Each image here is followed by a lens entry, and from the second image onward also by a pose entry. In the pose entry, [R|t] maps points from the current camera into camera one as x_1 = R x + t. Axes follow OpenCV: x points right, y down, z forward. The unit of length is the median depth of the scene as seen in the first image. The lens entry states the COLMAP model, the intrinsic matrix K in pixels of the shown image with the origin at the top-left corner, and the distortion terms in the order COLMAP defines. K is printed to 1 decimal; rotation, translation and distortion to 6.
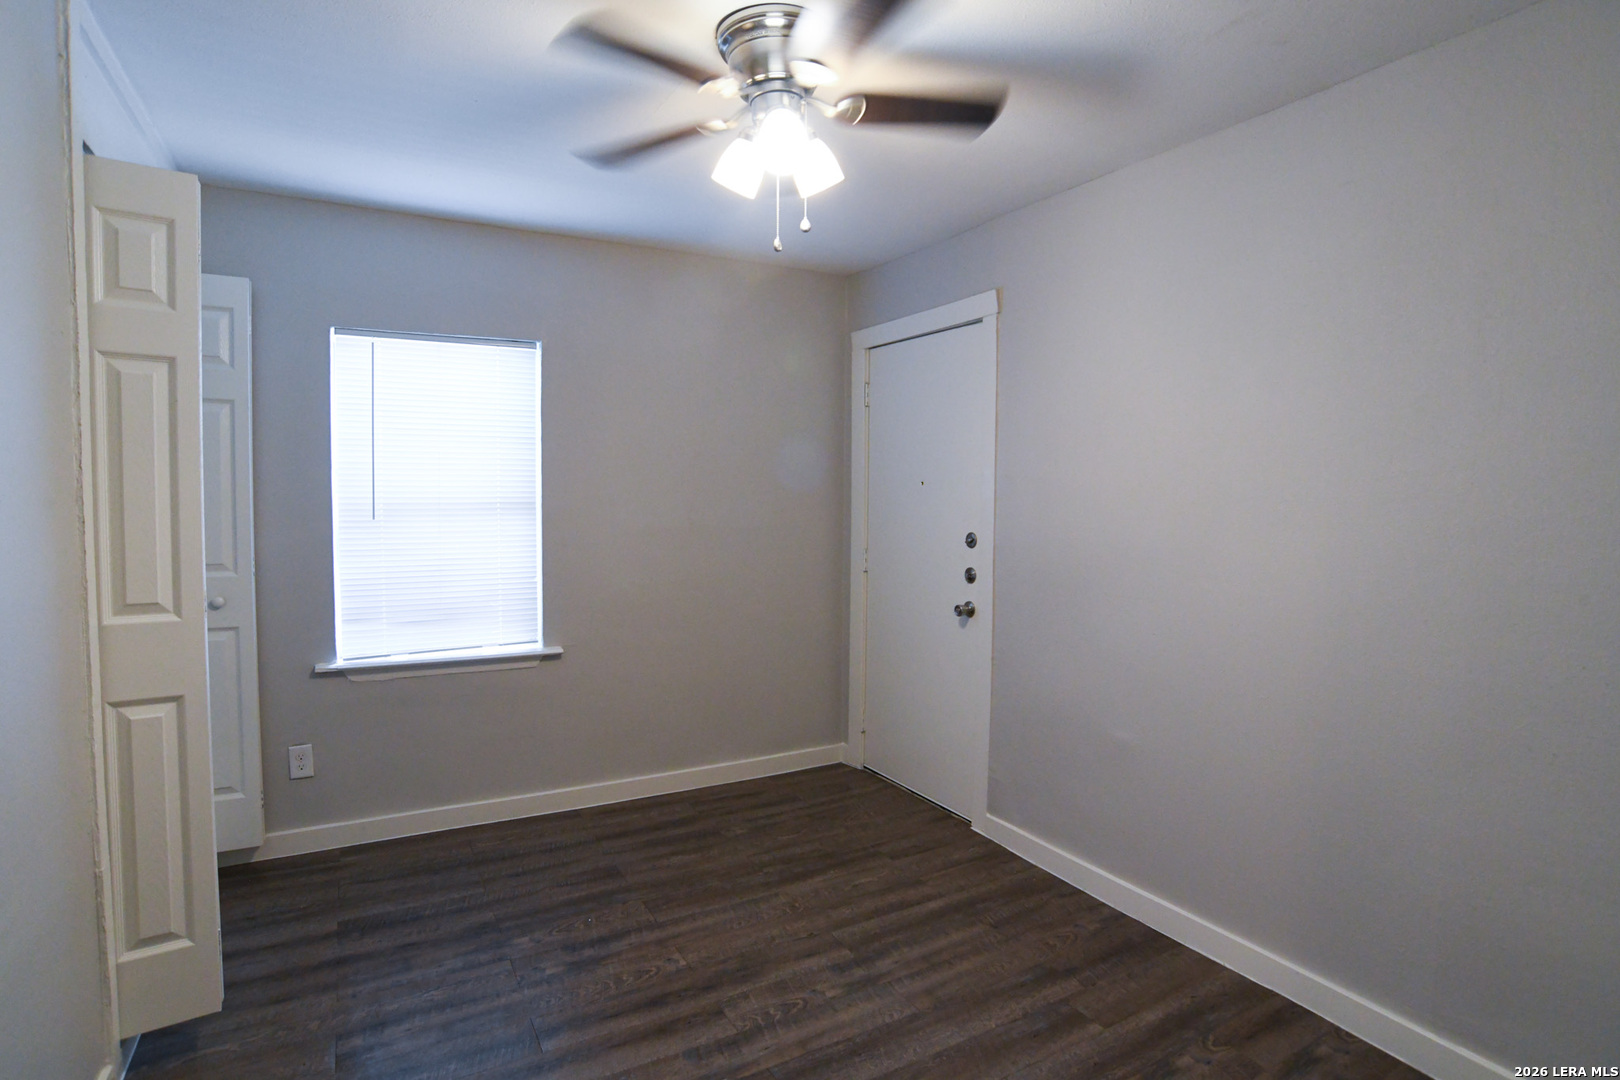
lens RADIAL K [[828.6, 0, 808.2], [0, 828.6, 527.4], [0, 0, 1]] dist [-0.095148, 0.043019]
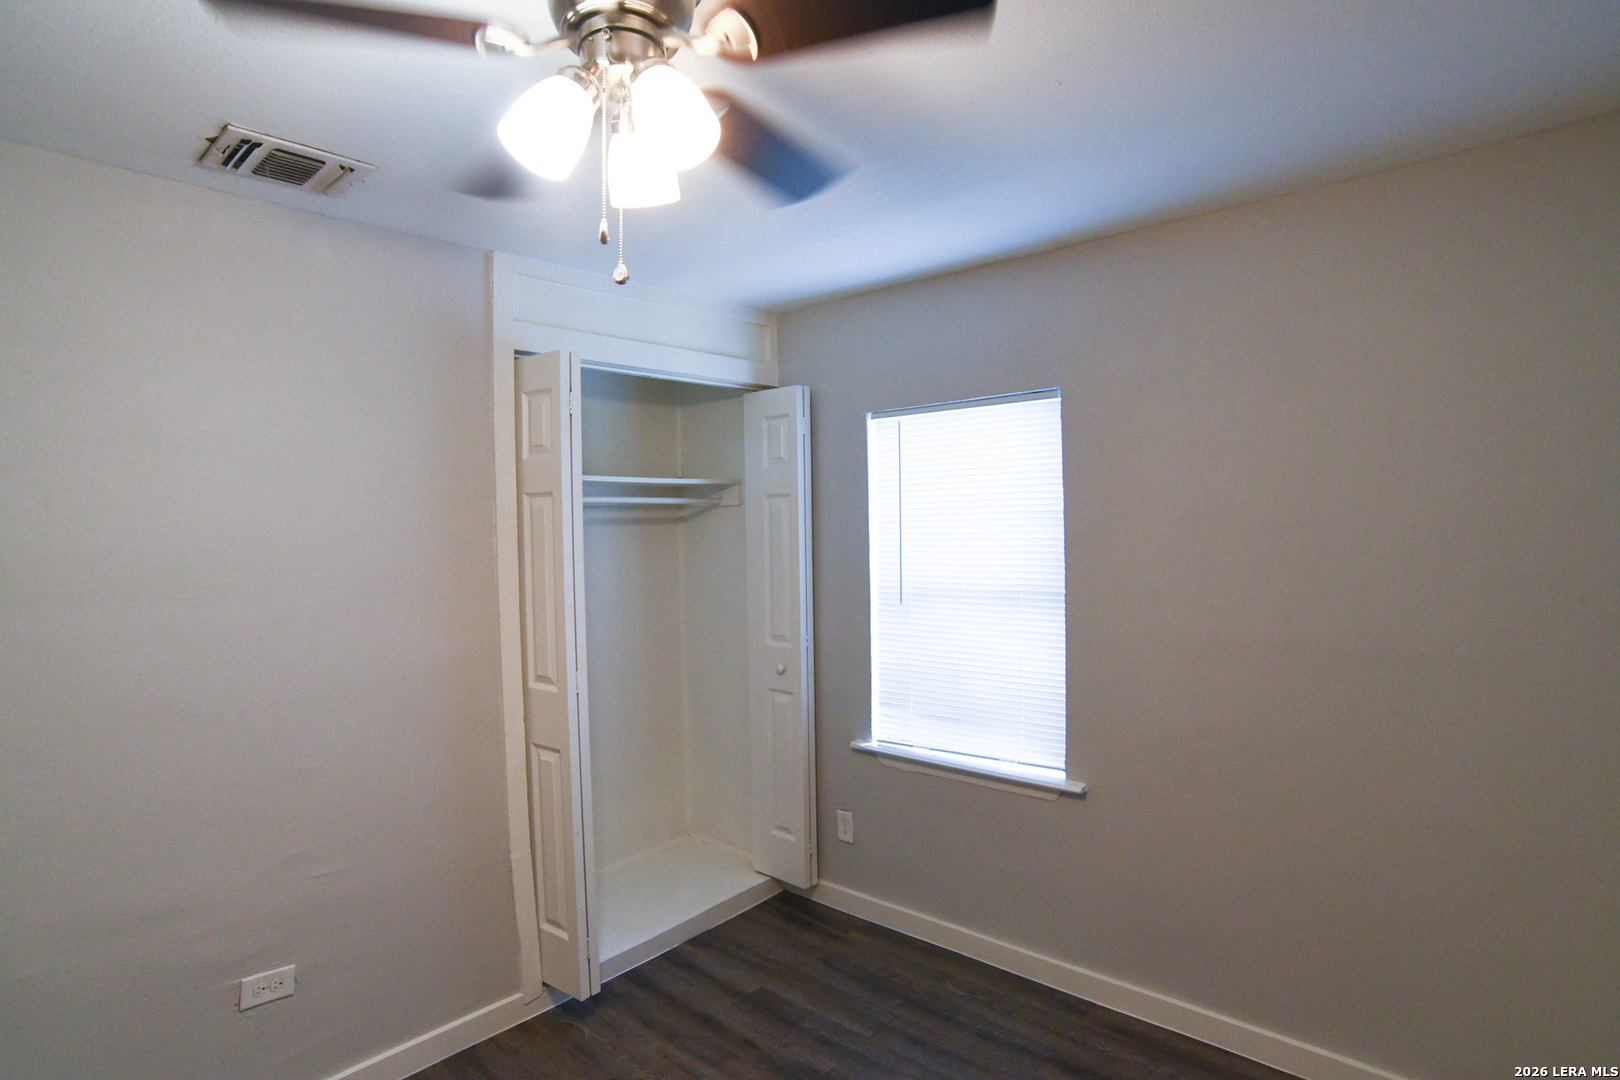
lens RADIAL K [[838.2, 0, 808.7], [0, 838.2, 515.2], [0, 0, 1]] dist [-0.155911, 0.108759]
pose [[0.316429, -0.012763, -0.948530, 0.383663], [-0.019771, 0.999604, -0.020046, -0.095906], [0.948410, 0.025097, 0.316051, 0.588649]]
